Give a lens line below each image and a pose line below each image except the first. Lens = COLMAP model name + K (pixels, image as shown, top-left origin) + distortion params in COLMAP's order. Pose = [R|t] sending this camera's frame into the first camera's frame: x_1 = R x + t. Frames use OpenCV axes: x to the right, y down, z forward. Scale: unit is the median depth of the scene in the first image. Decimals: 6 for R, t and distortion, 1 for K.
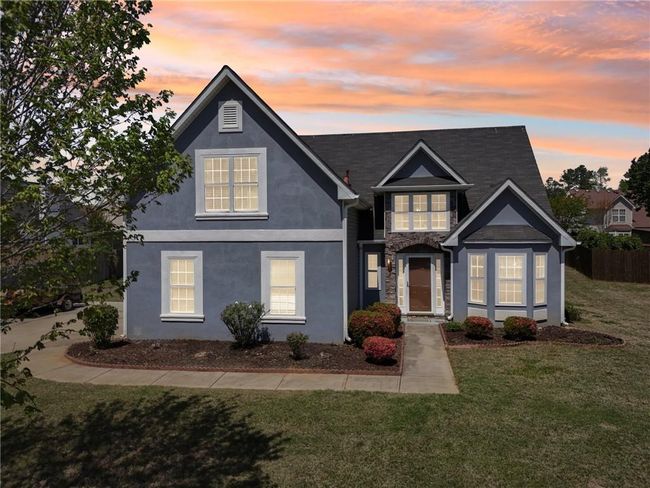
lens RADIAL K [[487.7, 0, 325.0], [0, 487.7, 244.0], [0, 0, 1]] dist [0.050731, -0.000795]
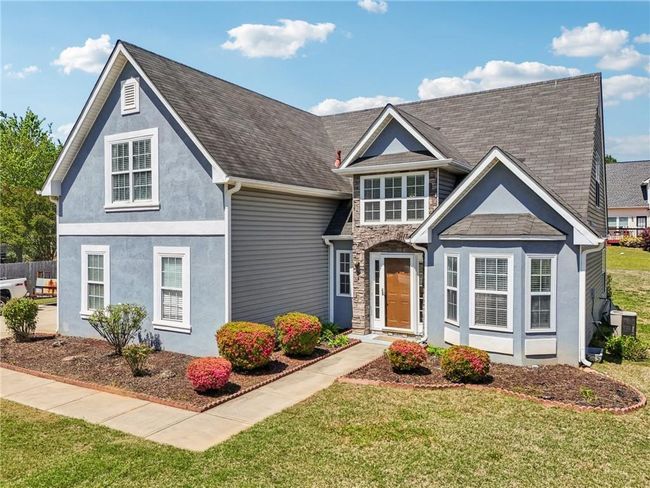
lens RADIAL K [[498.6, 0, 325.0], [0, 498.6, 244.0], [0, 0, 1]] dist [0.033672, -0.007154]
pose [[0.919889, 0.009820, -0.392056, 0.459312], [-0.008884, 0.999952, 0.004202, 0.003653], [0.392079, -0.000383, 0.919932, 0.267942]]
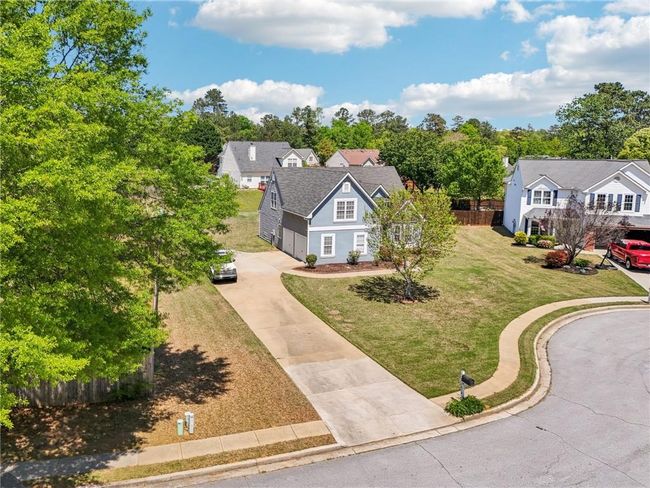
lens RADIAL K [[498.6, 0, 325.0], [0, 498.6, 244.0], [0, 0, 1]] dist [0.033672, -0.007154]
pose [[0.890500, -0.073967, 0.448930, -1.526814], [-0.009982, 0.983283, 0.181810, -0.428972], [-0.454873, -0.166384, 0.874876, -1.458260]]
